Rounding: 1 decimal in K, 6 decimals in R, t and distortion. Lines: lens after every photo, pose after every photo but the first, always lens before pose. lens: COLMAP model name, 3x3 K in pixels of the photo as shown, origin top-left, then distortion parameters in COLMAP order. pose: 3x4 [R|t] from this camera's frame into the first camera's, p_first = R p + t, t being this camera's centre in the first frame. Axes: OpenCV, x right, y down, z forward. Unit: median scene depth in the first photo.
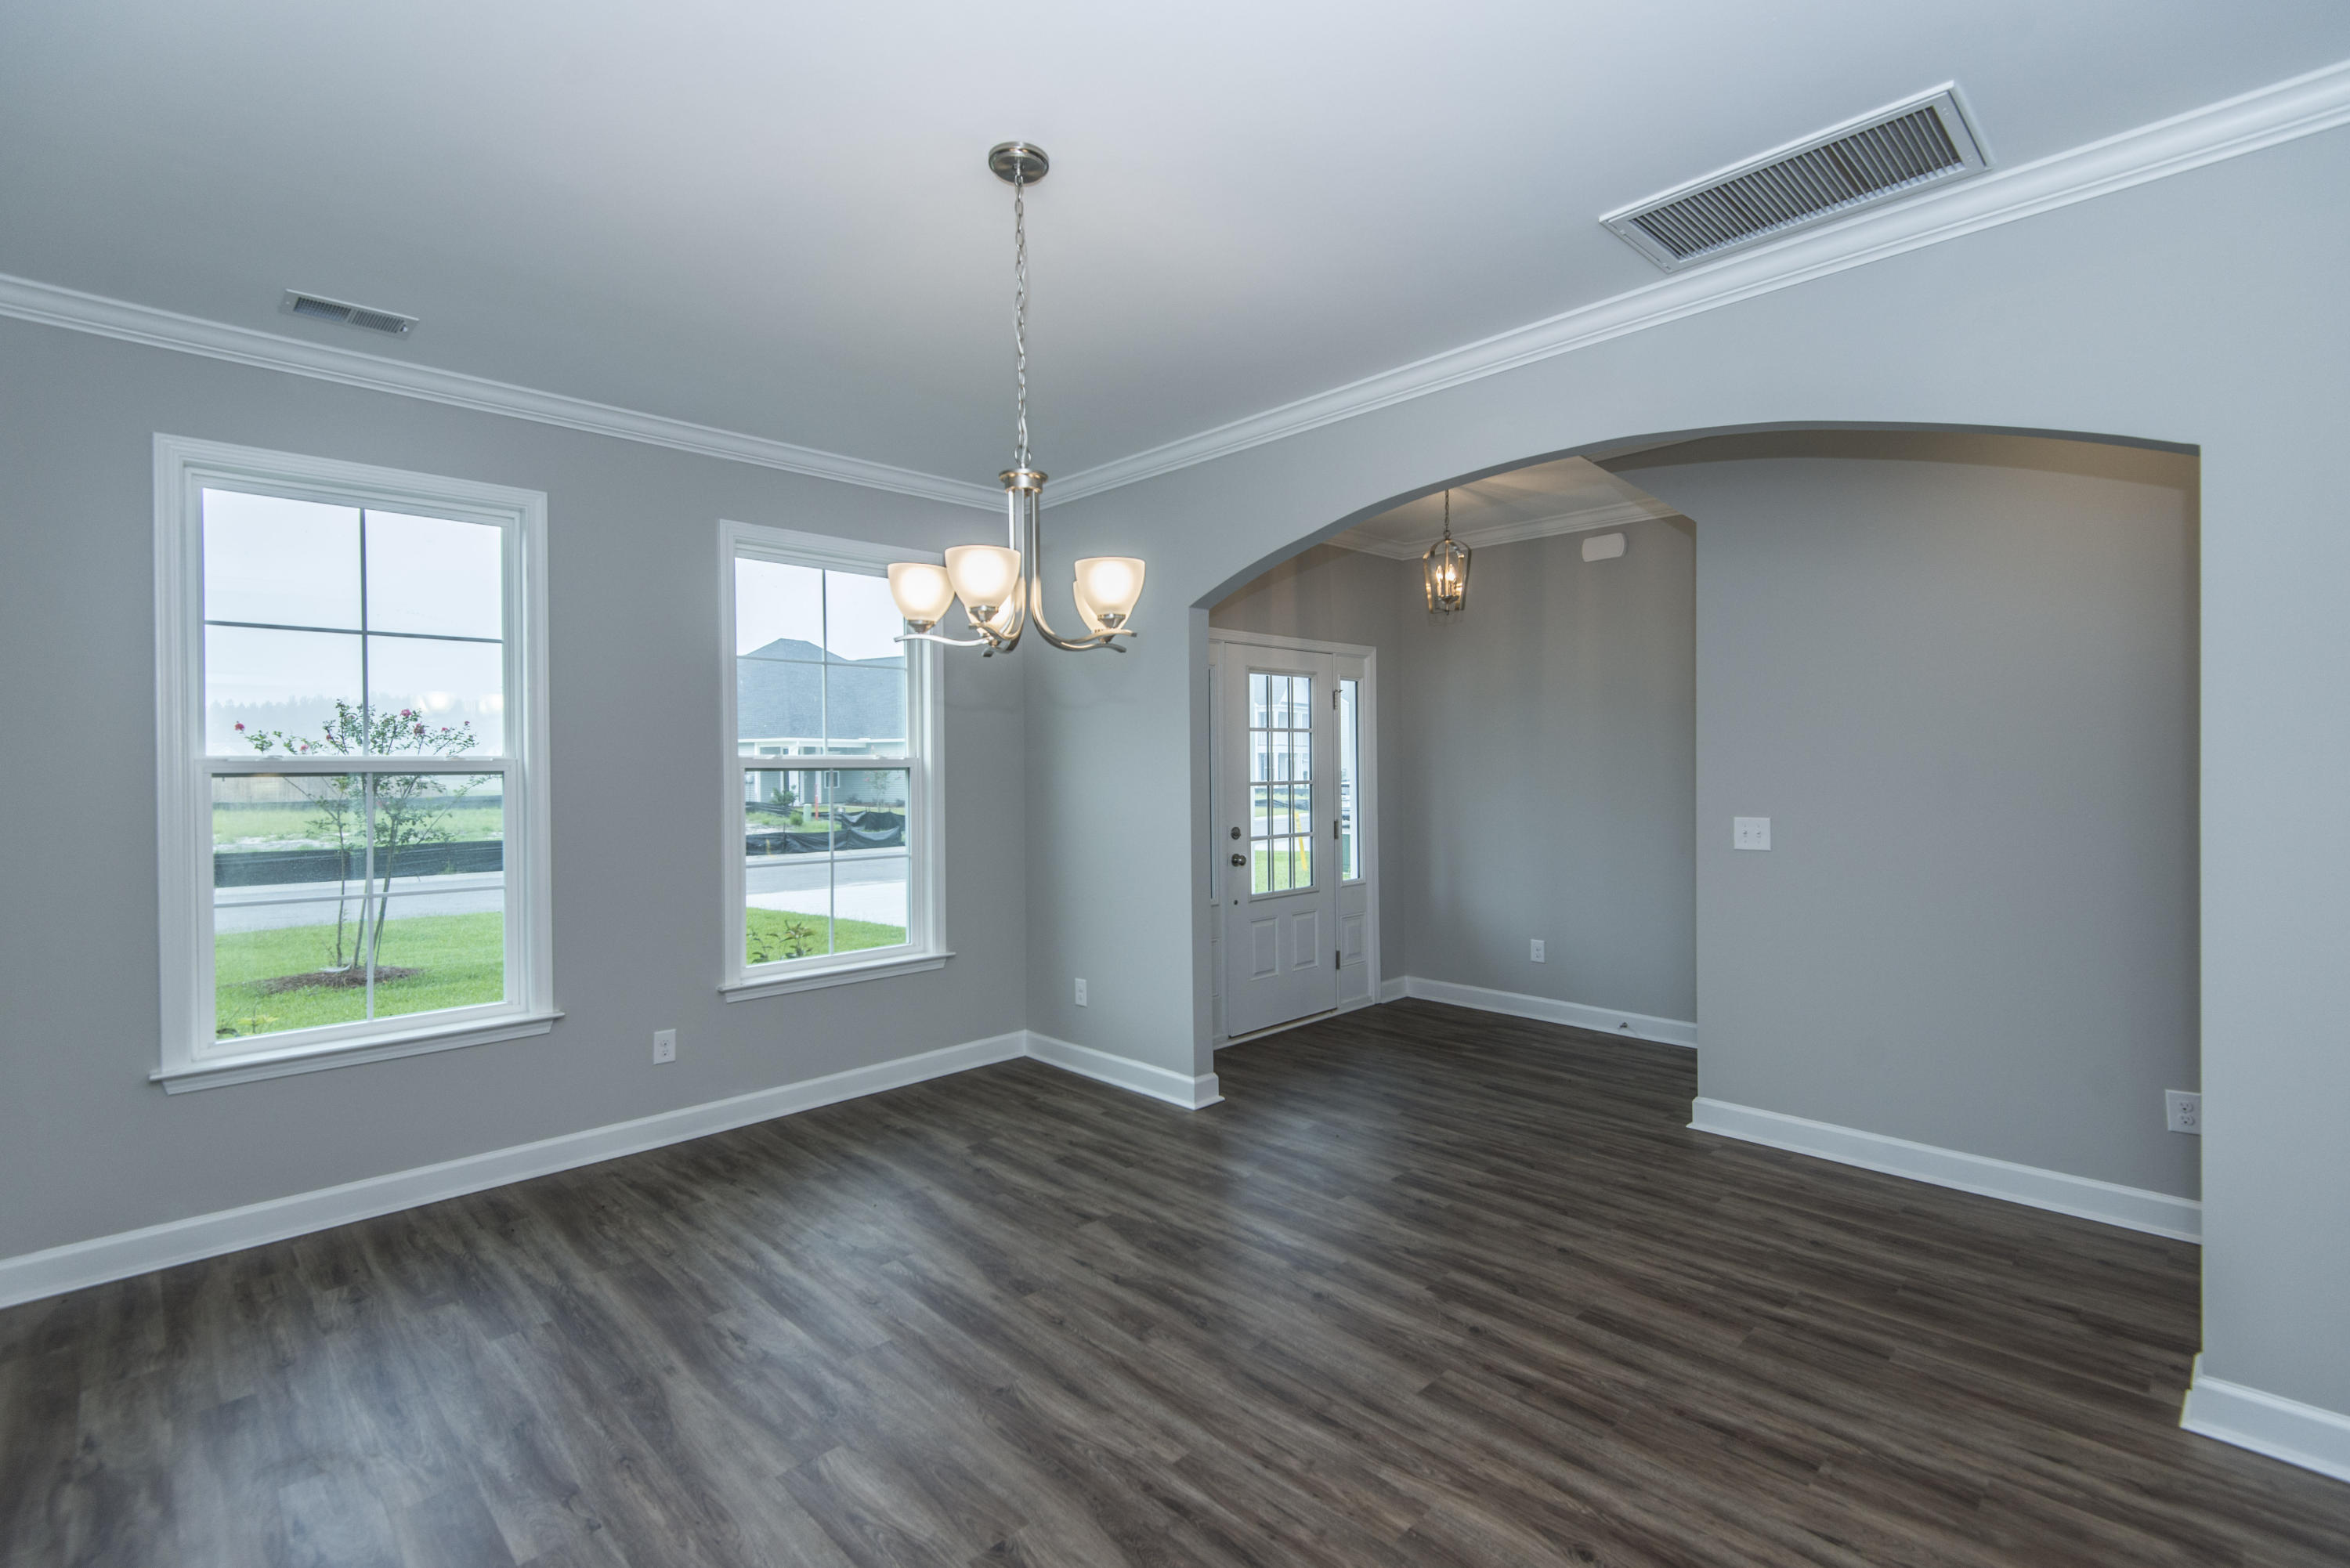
lens RADIAL K [[1067.7, 0, 1175.8], [0, 1067.7, 775.2], [0, 0, 1]] dist [0.035626, -0.018298]
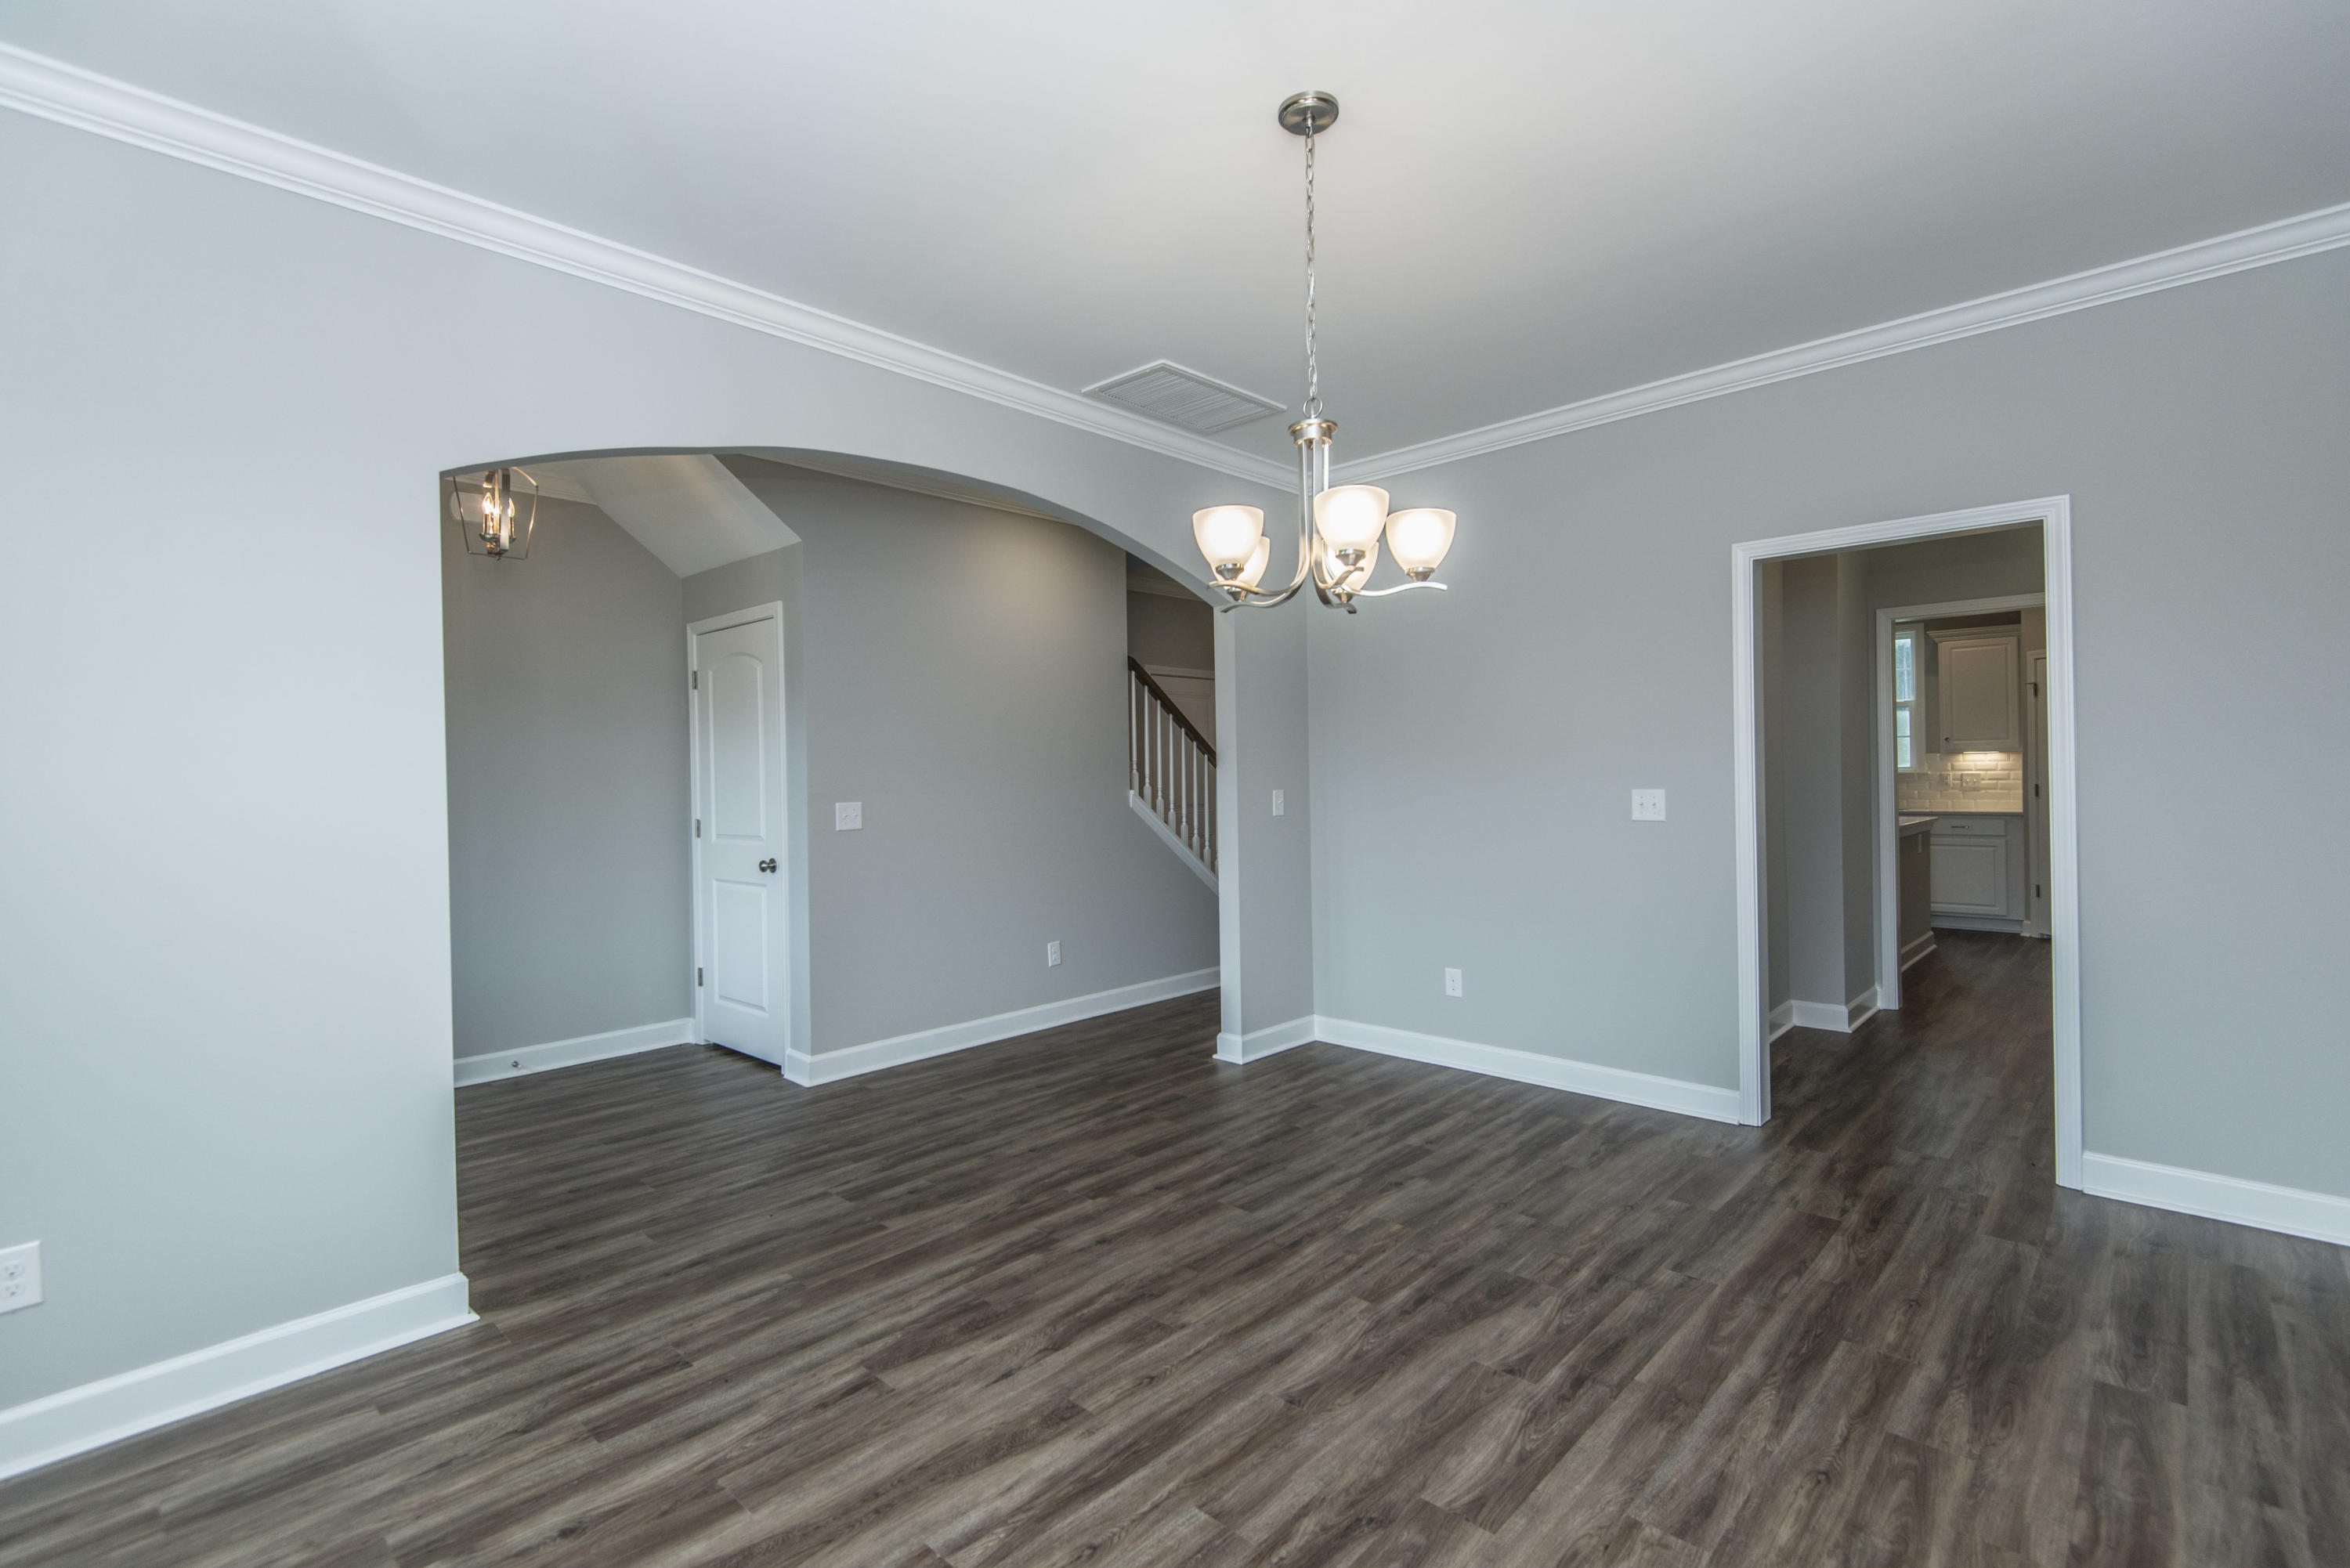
lens RADIAL K [[1067.7, 0, 1175.8], [0, 1067.7, 775.2], [0, 0, 1]] dist [0.035626, -0.018298]
pose [[-0.037650, 0.003889, 0.999283, -0.731248], [0.030459, 0.999532, -0.002742, 0.027780], [-0.998827, 0.030334, -0.037751, 0.761008]]
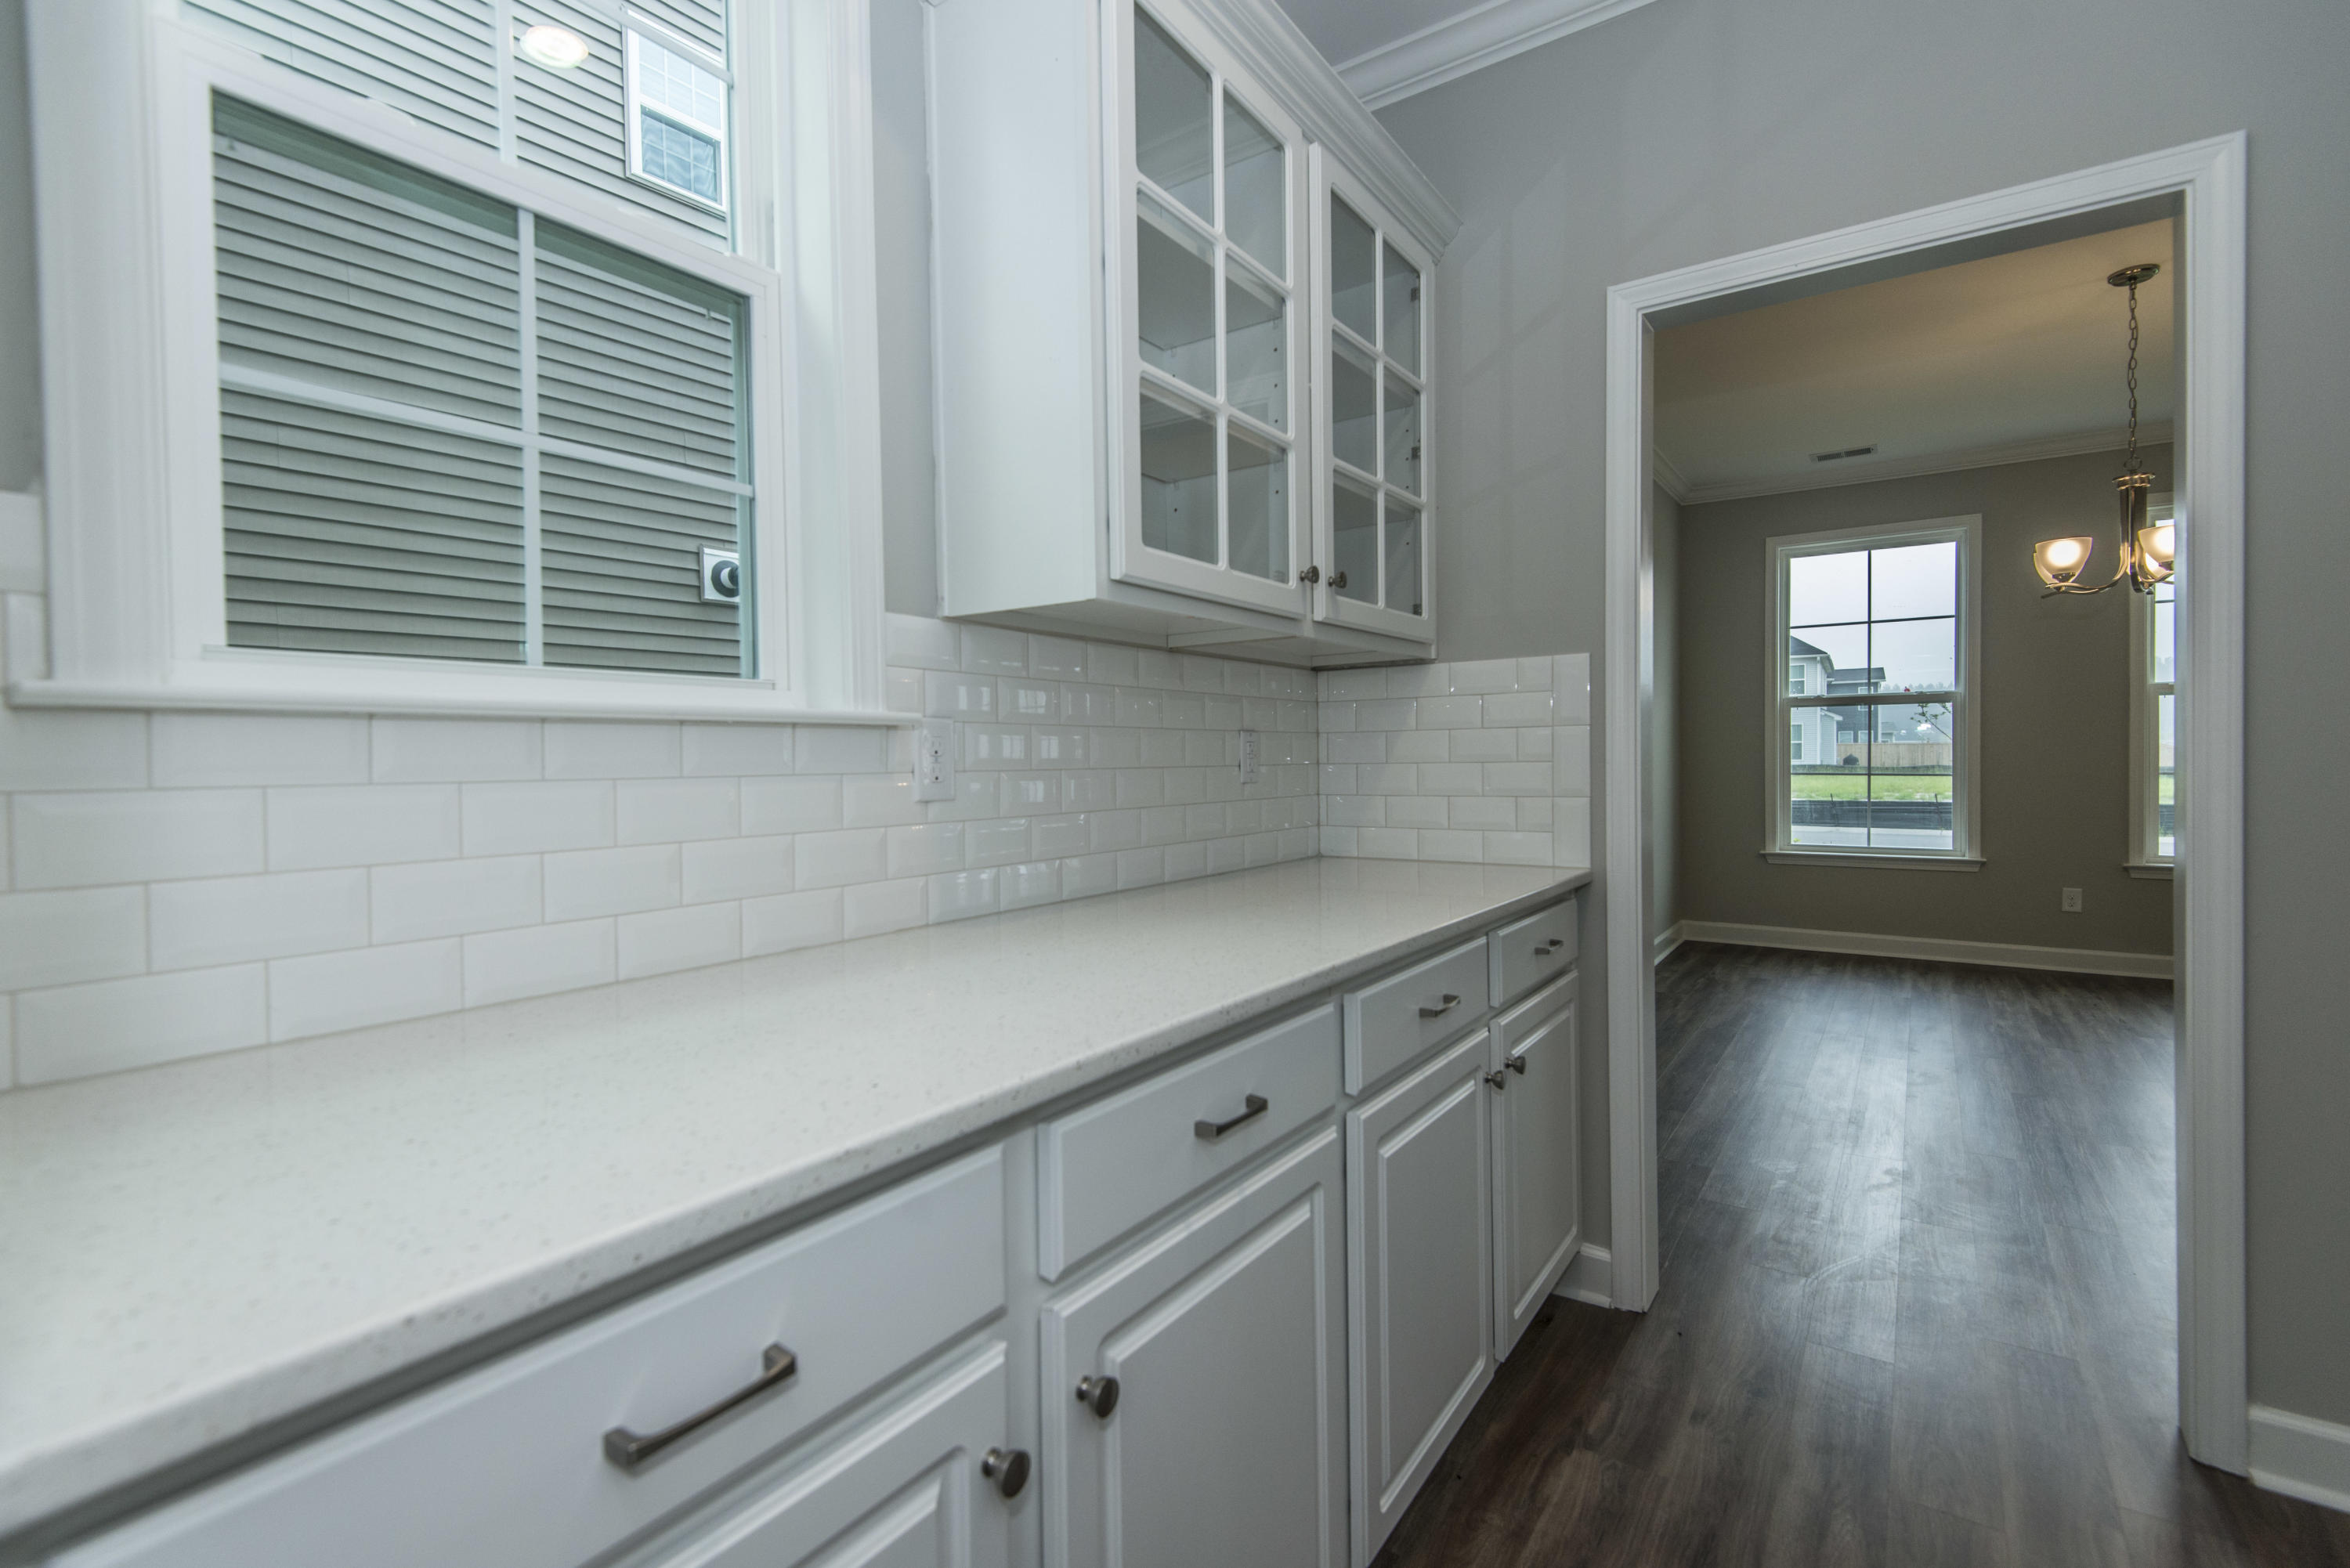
lens RADIAL K [[1064.5, 0, 1181.4], [0, 1064.5, 776.2], [0, 0, 1]] dist [0.000260, 0.000072]
pose [[0.198113, 0.020005, -0.979975, 0.693838], [0.005310, 0.999755, 0.021483, 0.070499], [0.980165, -0.009459, 0.197959, -0.407848]]
